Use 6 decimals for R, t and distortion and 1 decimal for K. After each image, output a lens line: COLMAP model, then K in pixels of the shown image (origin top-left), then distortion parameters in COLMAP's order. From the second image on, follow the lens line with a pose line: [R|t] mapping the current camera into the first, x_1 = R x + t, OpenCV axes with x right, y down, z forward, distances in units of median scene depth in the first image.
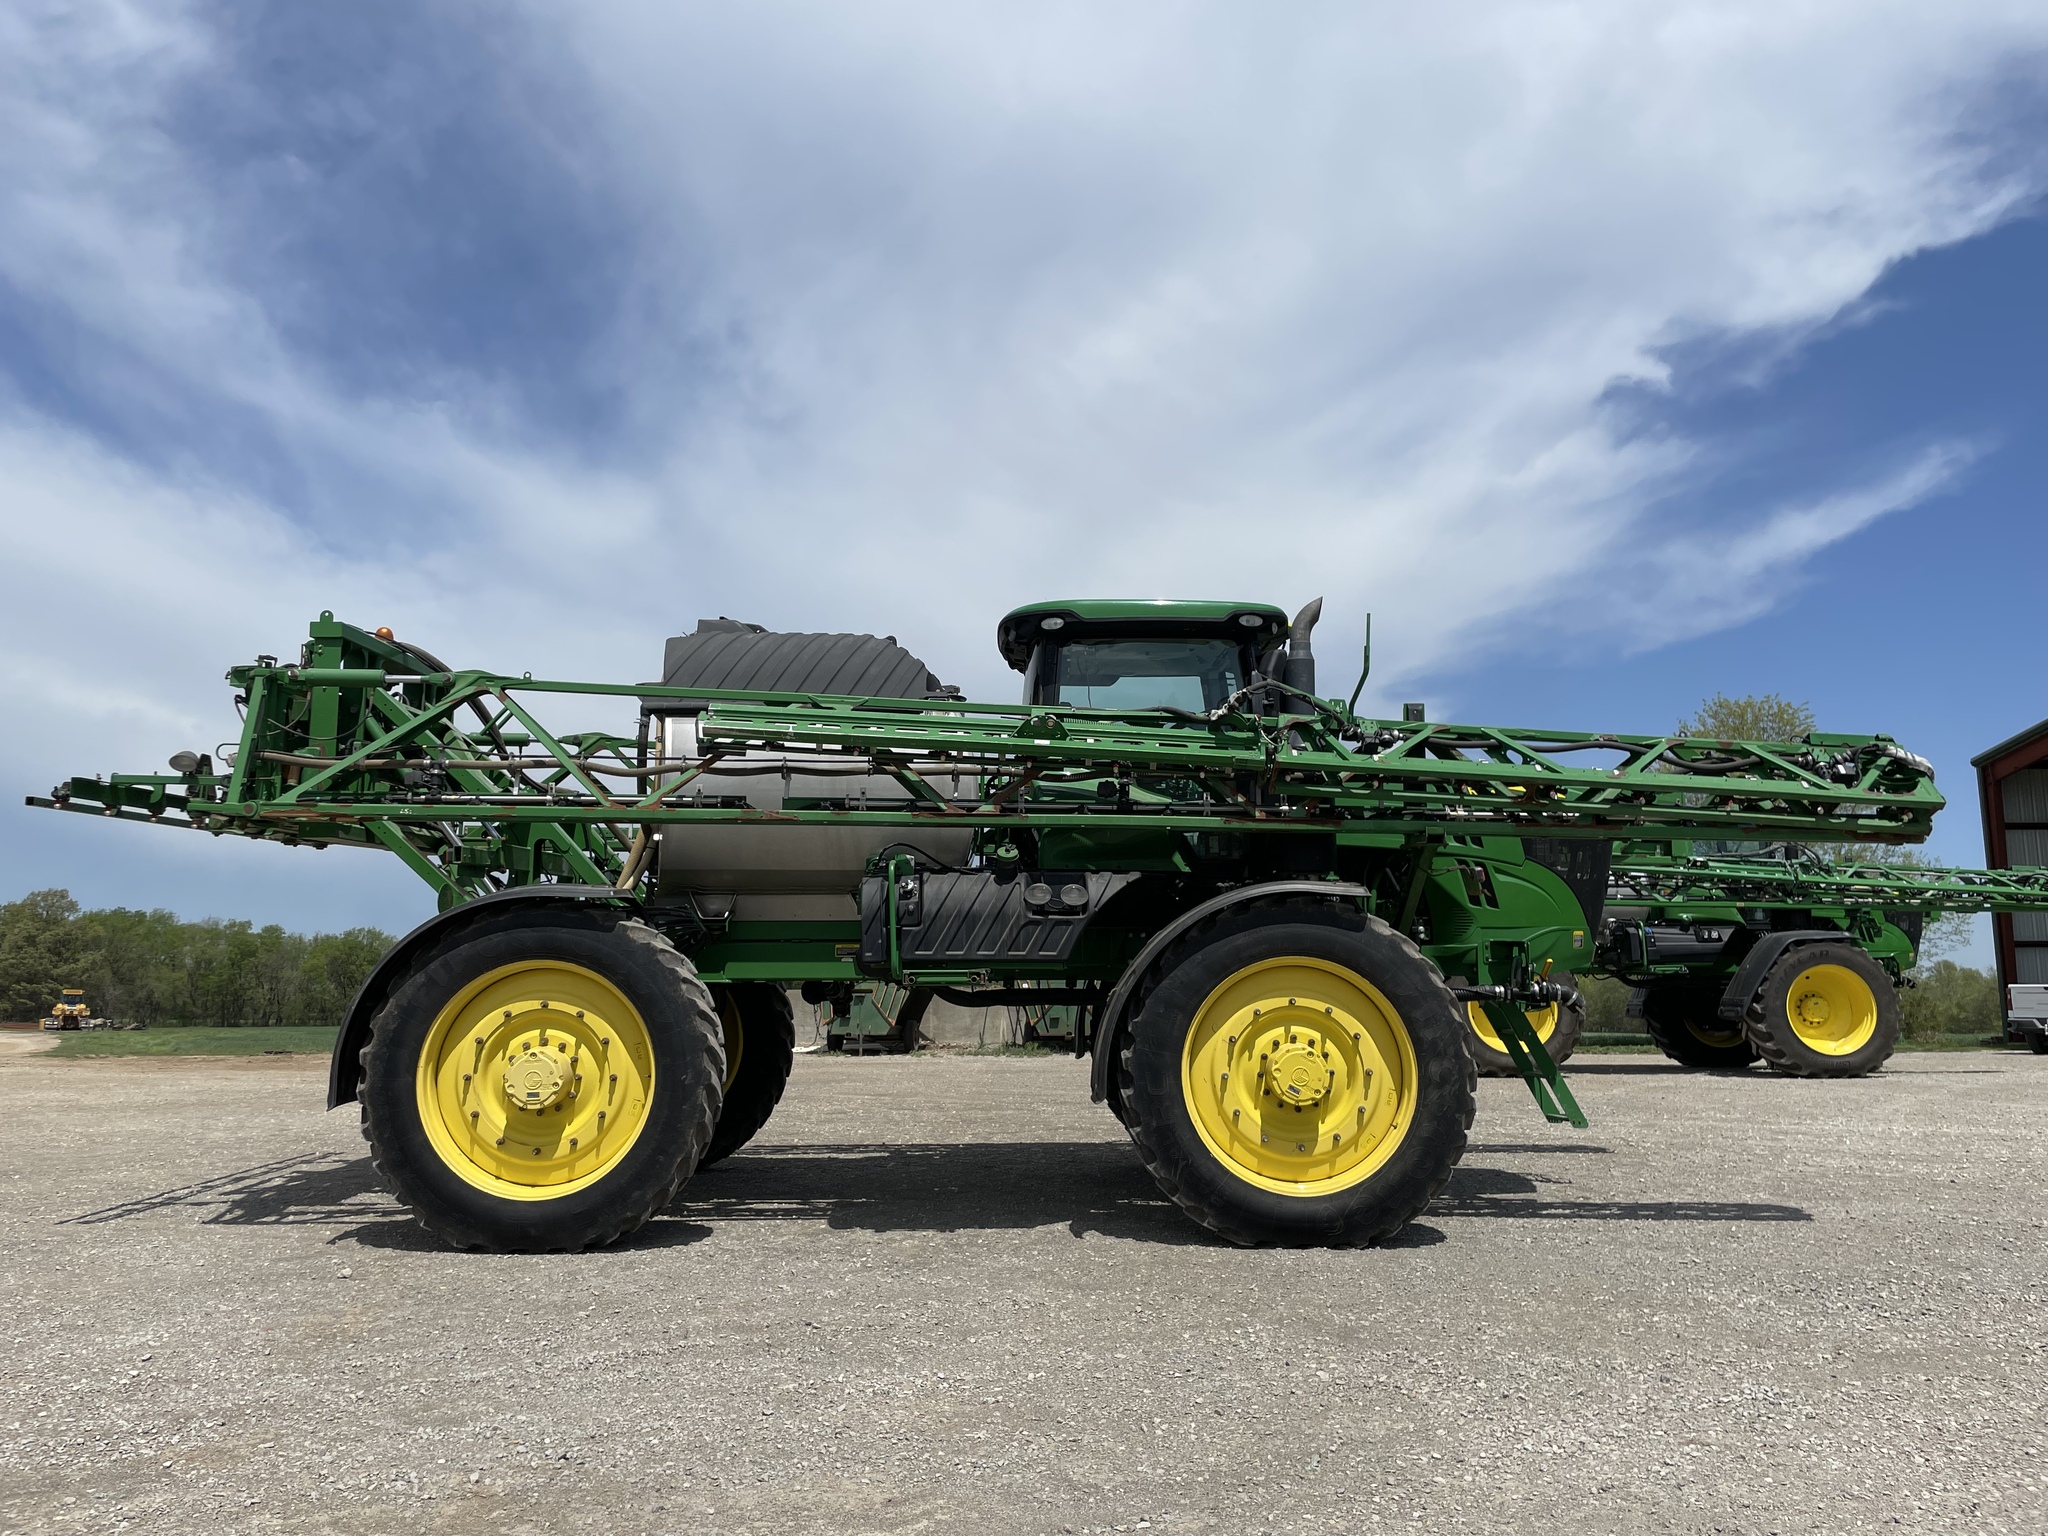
lens RADIAL K [[1551.5, 0, 1016.8], [0, 1551.5, 763.8], [0, 0, 1]] dist [0.074523, -0.103959]
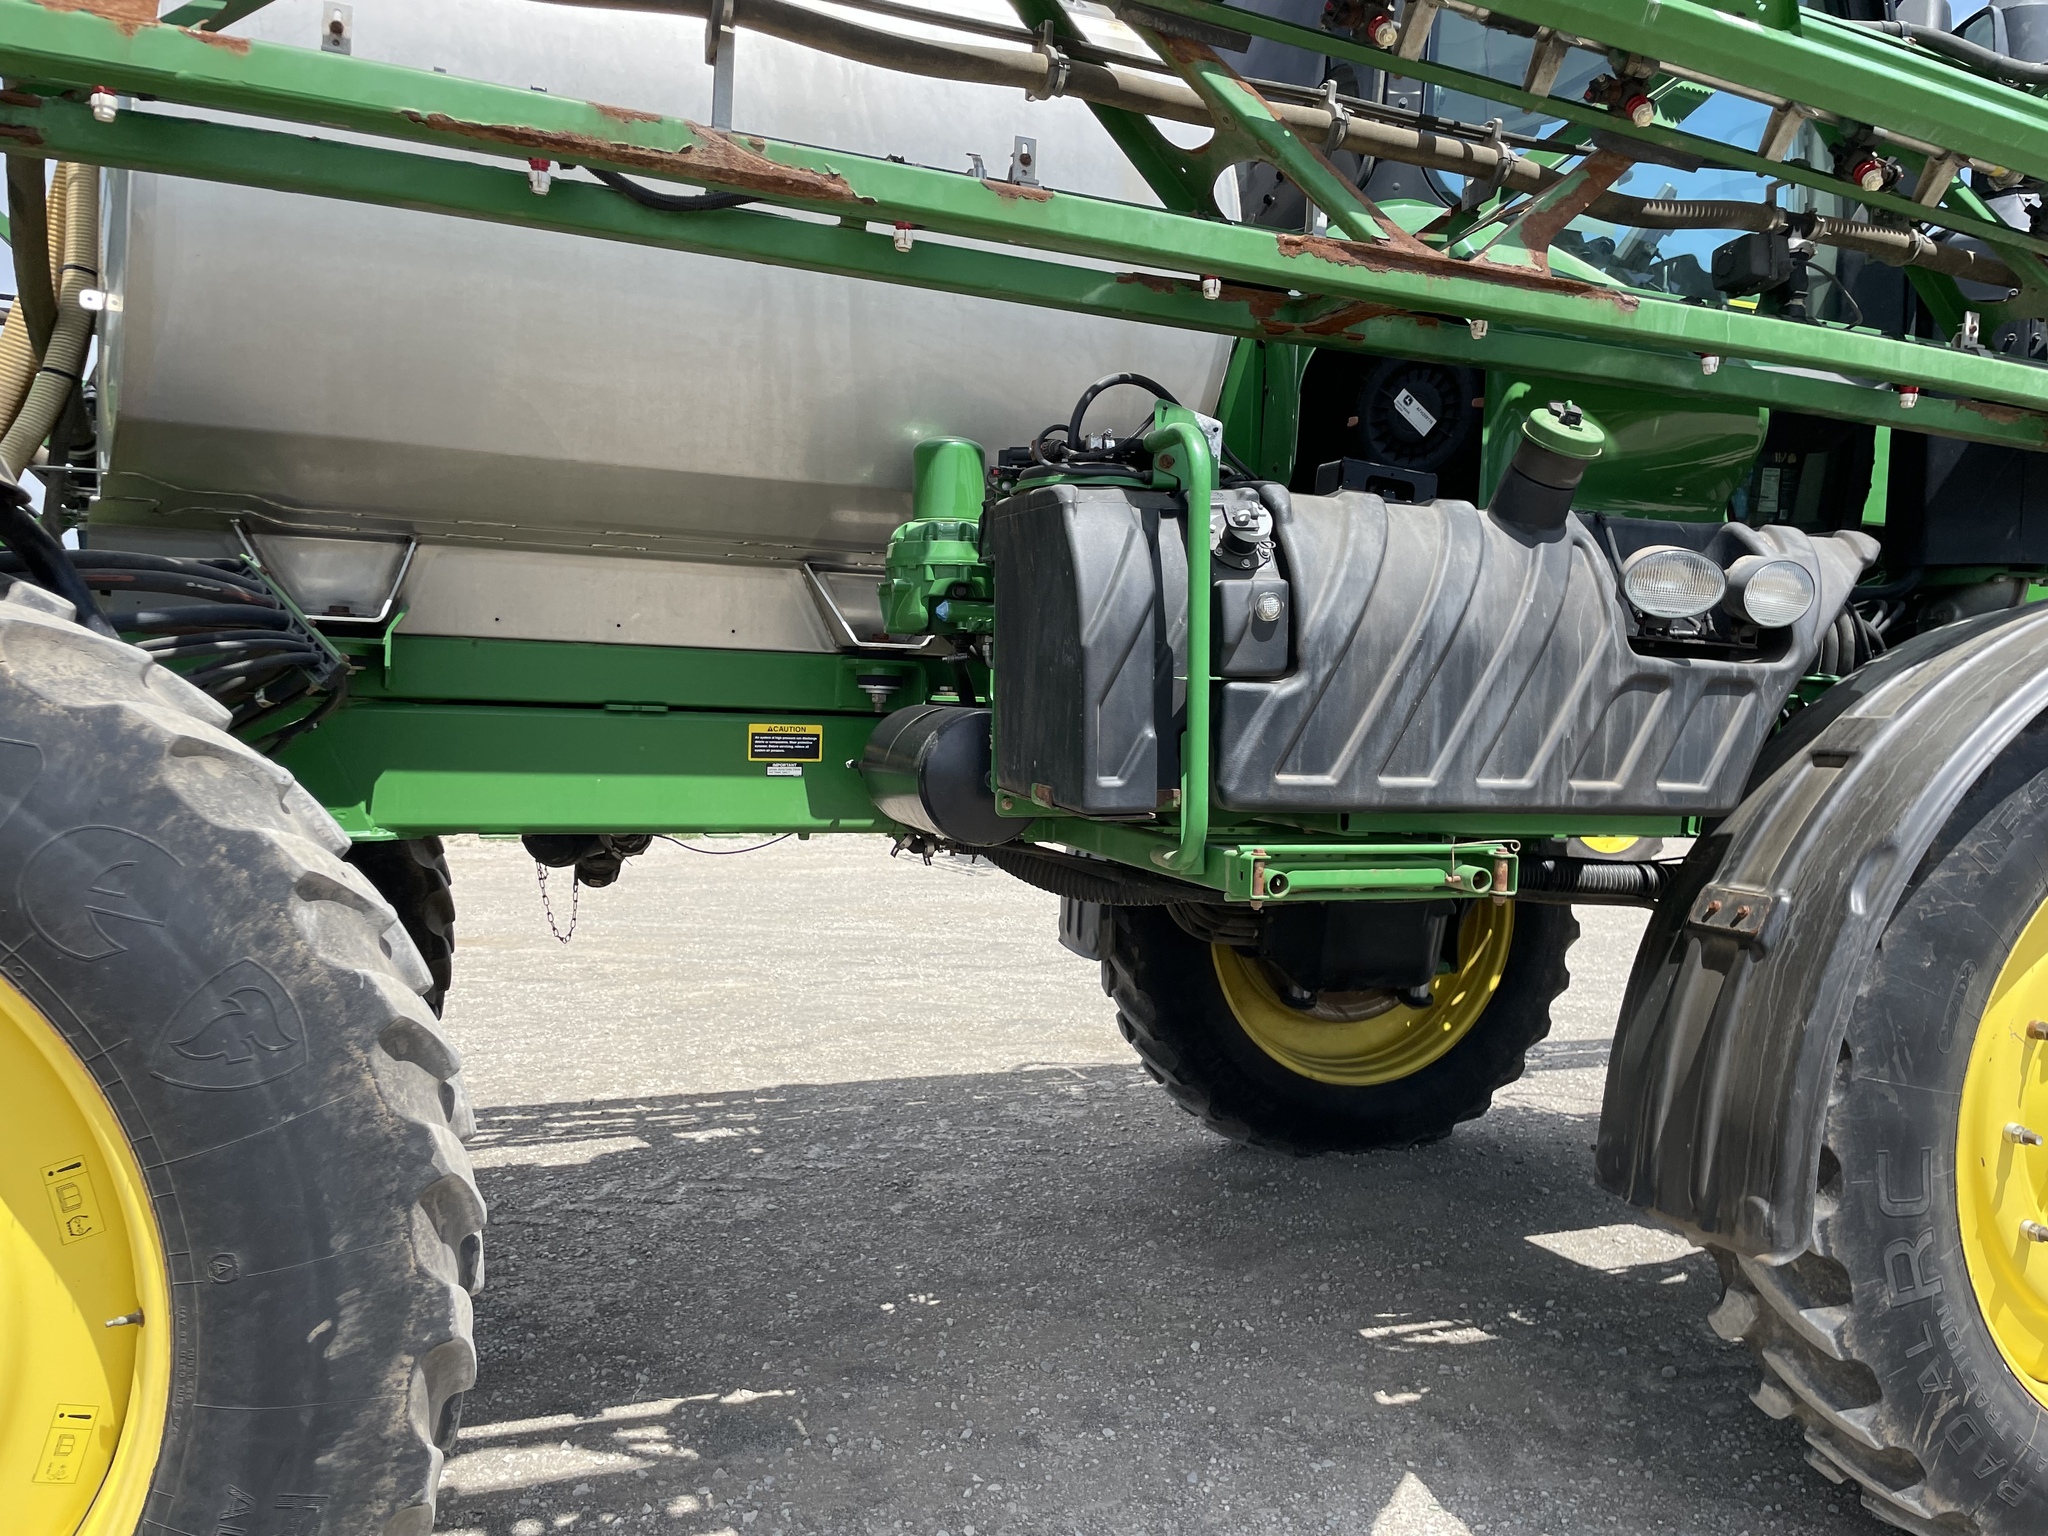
lens RADIAL K [[1510.9, 0, 1019.8], [0, 1510.9, 766.0], [0, 0, 1]] dist [0.008734, -0.001684]
pose [[0.932266, 0.013390, 0.361525, -0.198078], [-0.074443, 0.985030, 0.155484, 0.082566], [-0.354031, -0.171865, 0.919306, 0.777229]]
